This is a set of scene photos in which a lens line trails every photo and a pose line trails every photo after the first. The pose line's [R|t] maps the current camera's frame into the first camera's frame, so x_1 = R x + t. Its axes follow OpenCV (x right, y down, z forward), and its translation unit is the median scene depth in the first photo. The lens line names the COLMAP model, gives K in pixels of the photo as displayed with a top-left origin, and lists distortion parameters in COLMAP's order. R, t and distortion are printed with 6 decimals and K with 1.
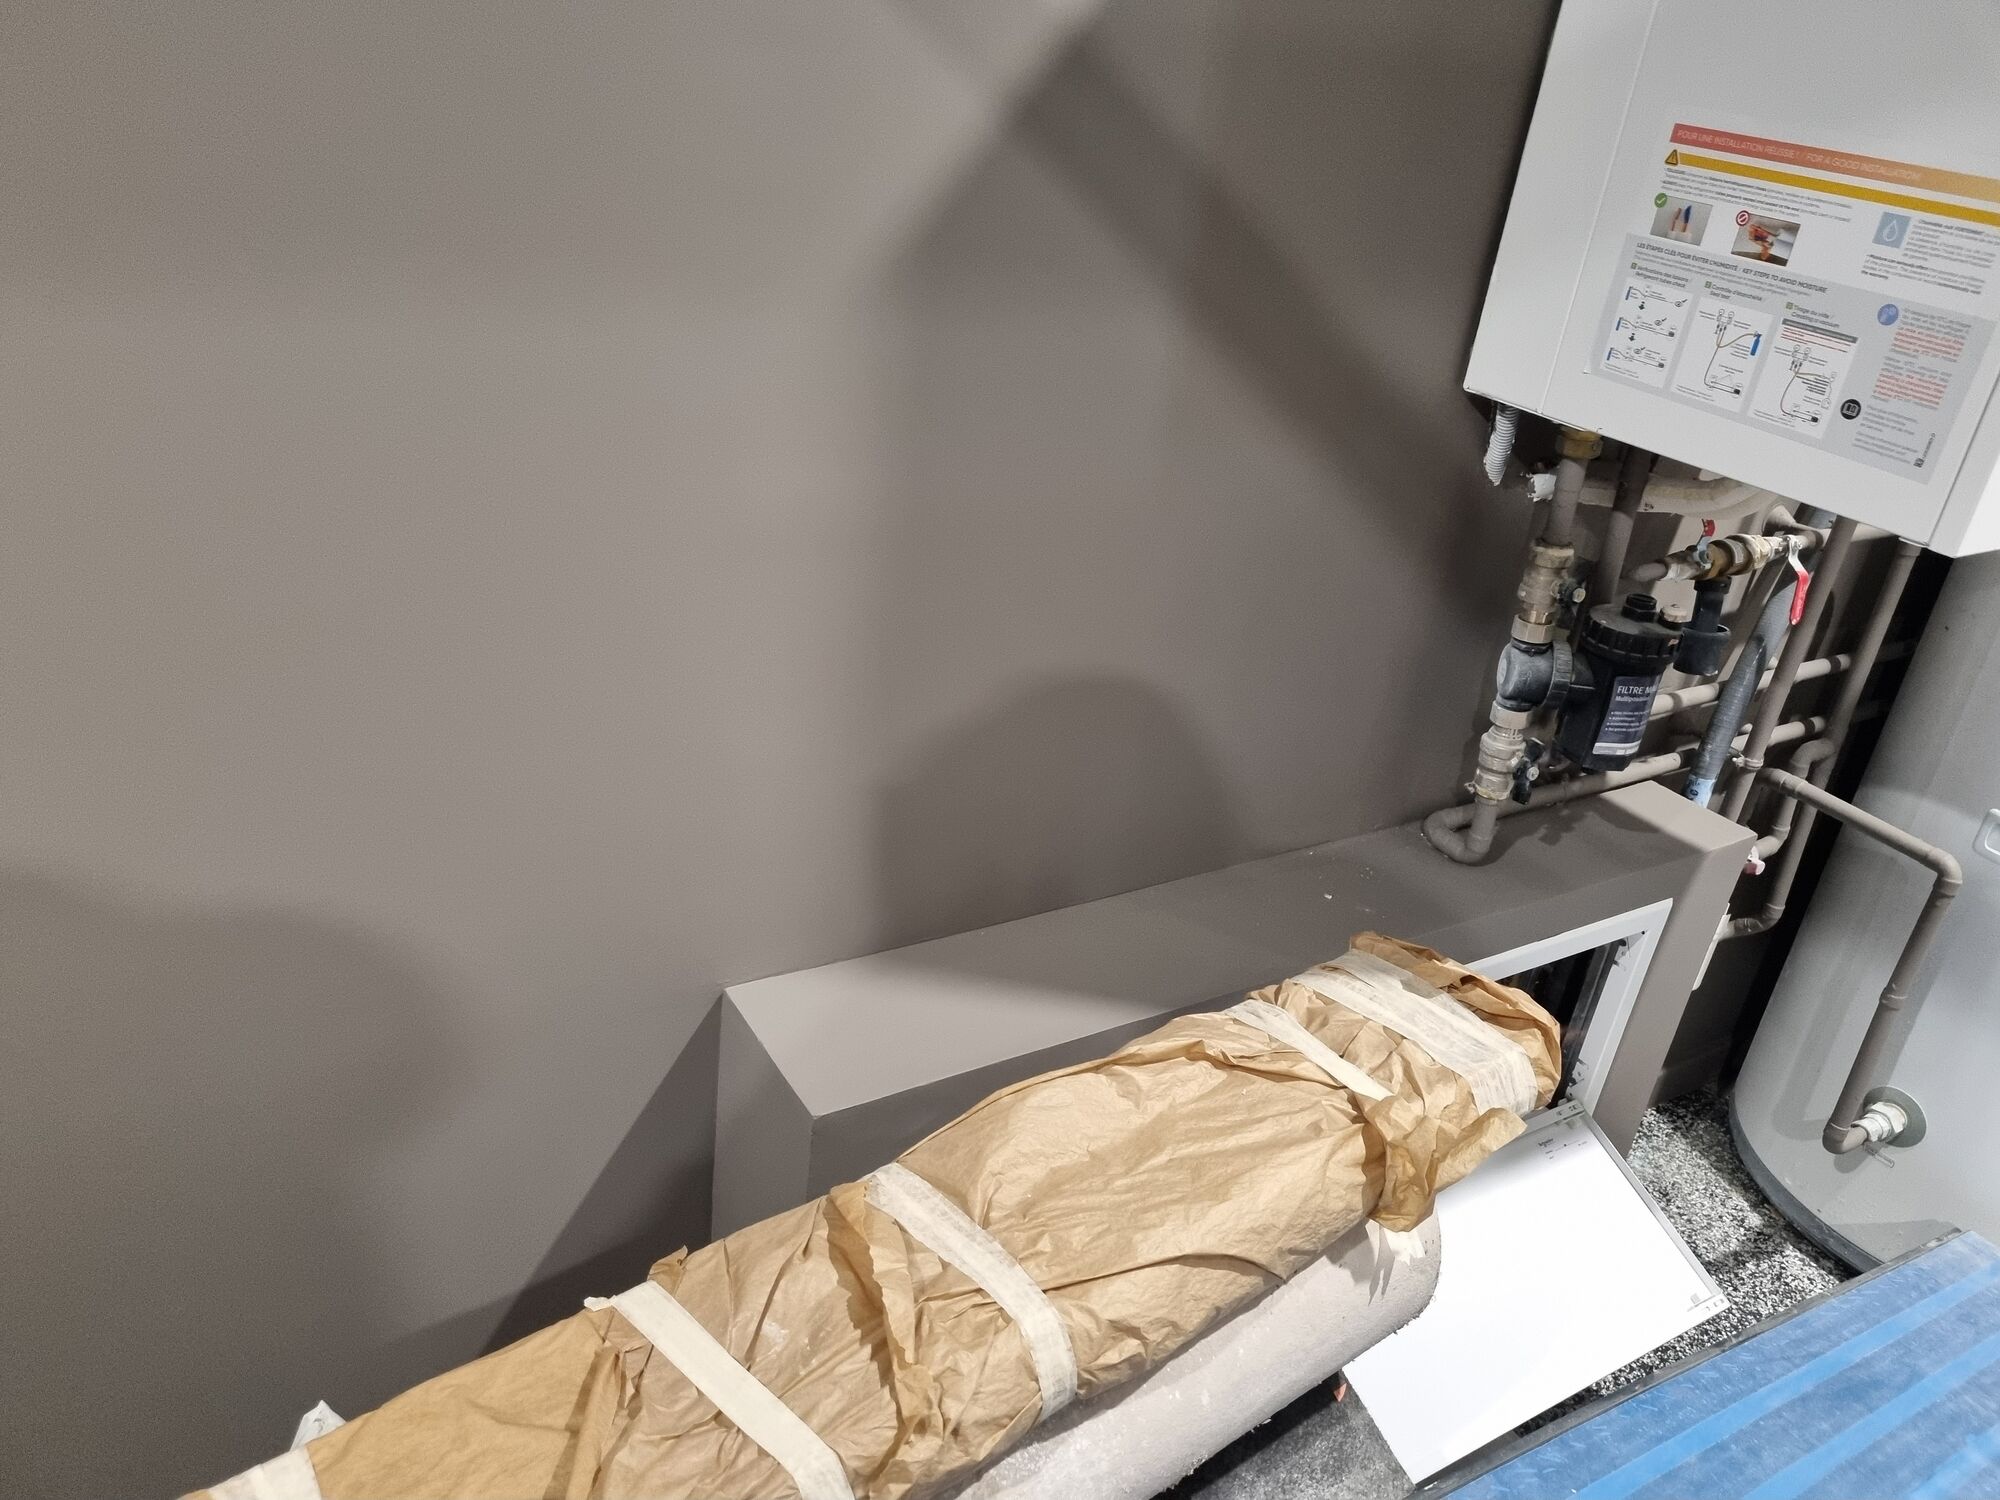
lens RADIAL K [[1488.5, 0, 989.8], [0, 1488.5, 755.7], [0, 0, 1]] dist [0.051426, -0.002502]
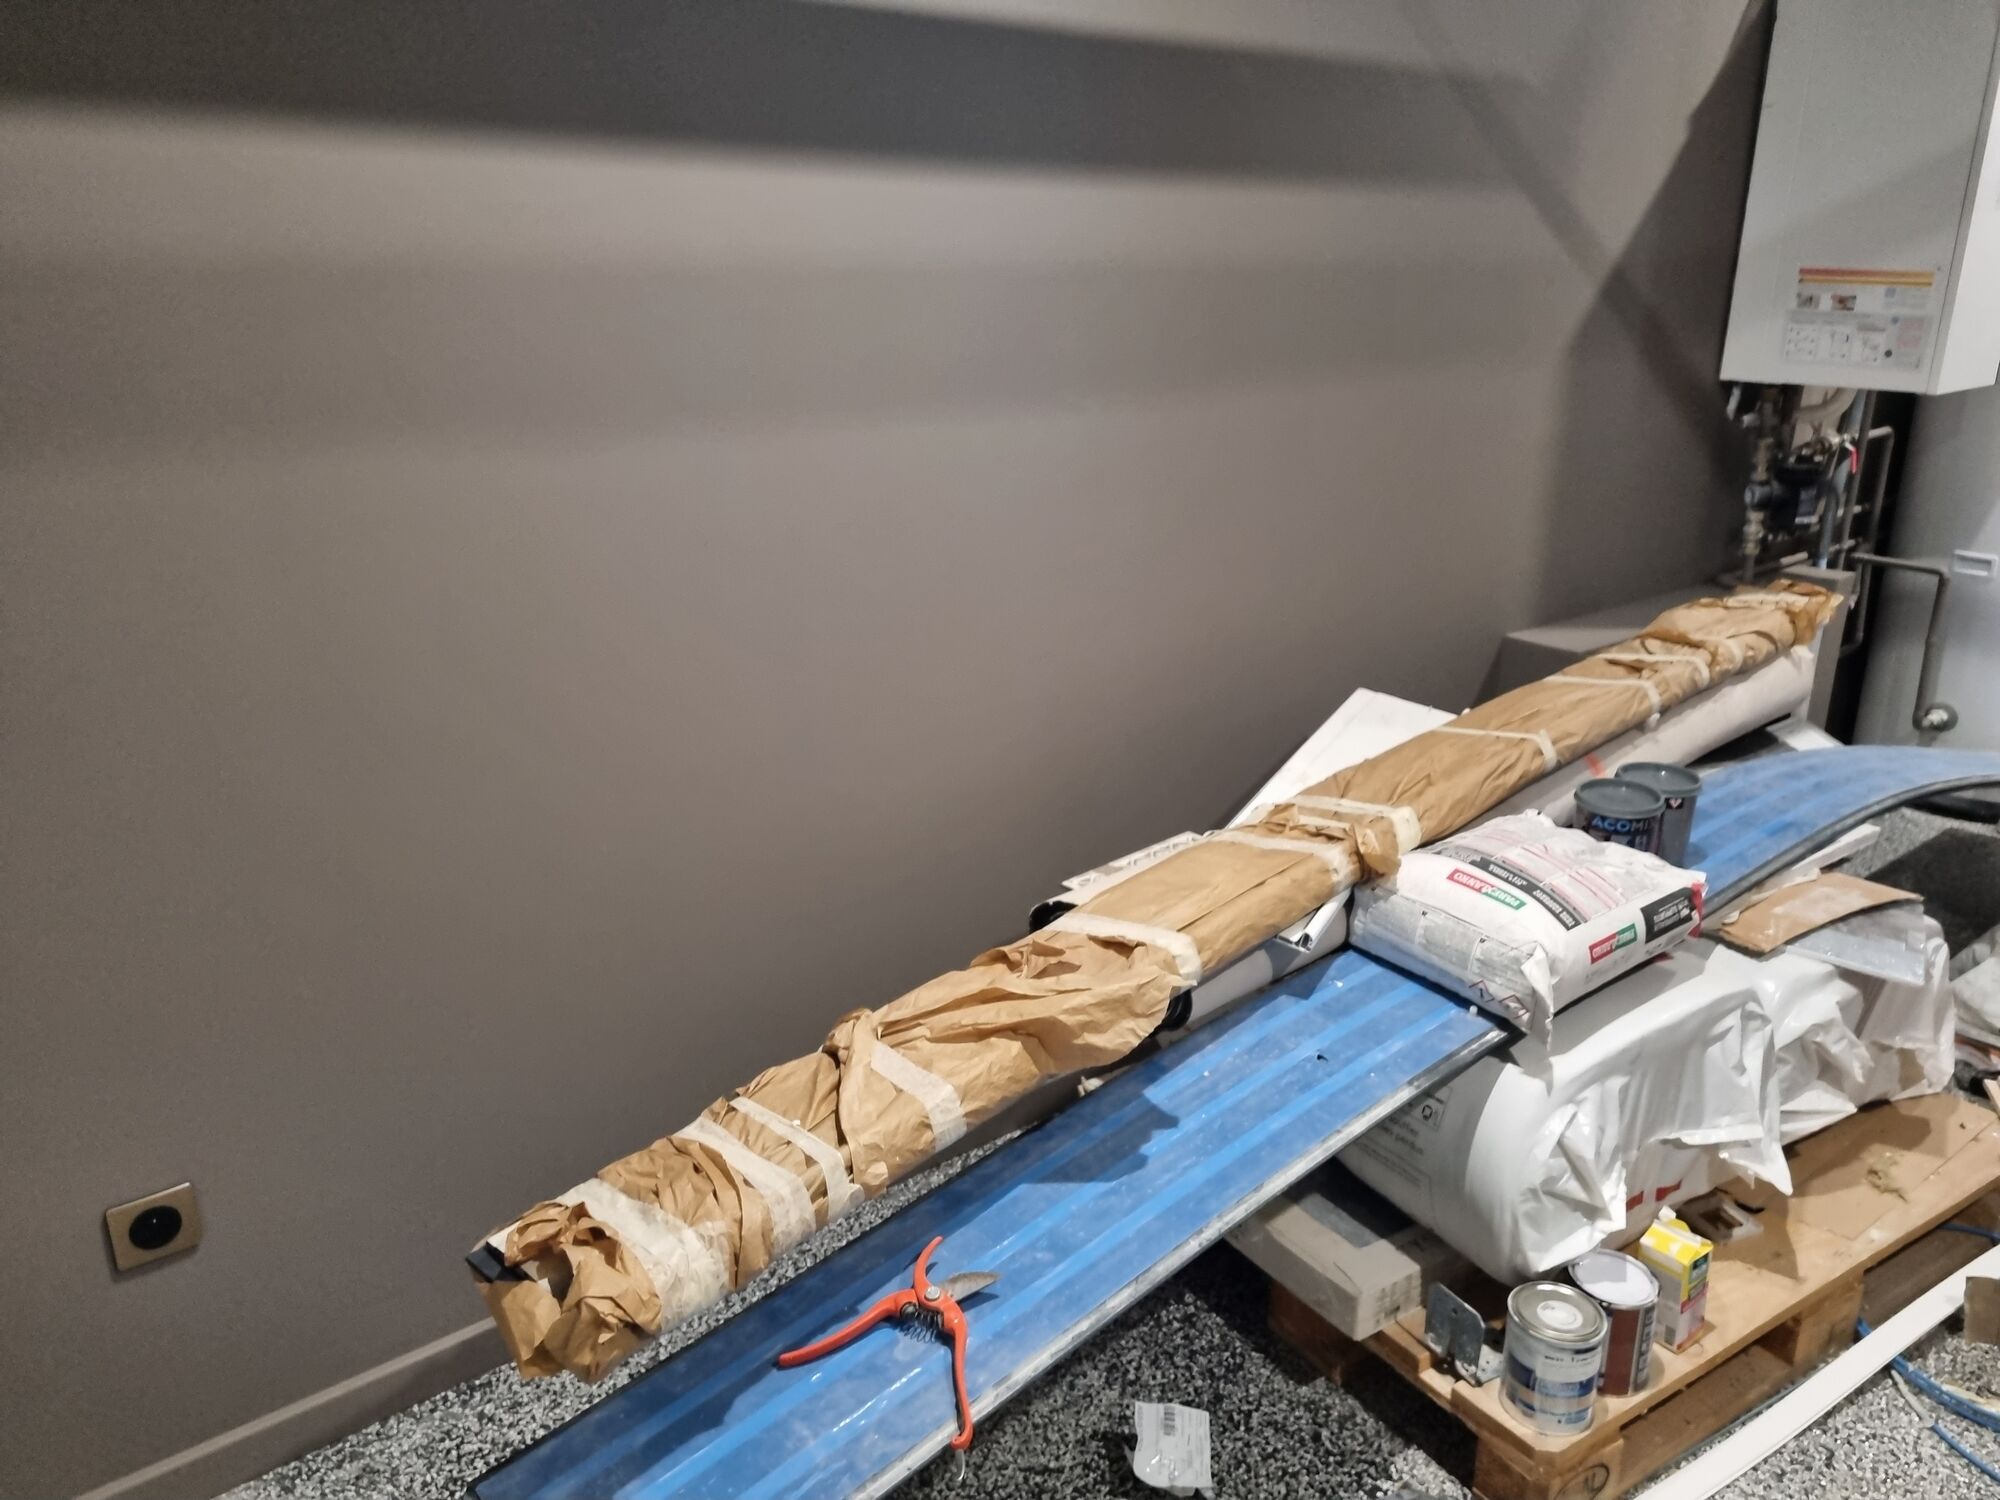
lens RADIAL K [[1488.5, 0, 1006.6], [0, 1488.5, 745.7], [0, 0, 1]] dist [0.051426, -0.002502]
pose [[0.987531, -0.138954, 0.073983, -1.114490], [0.148170, 0.979191, -0.138675, 0.518223], [-0.053174, 0.147908, 0.987571, -1.307871]]
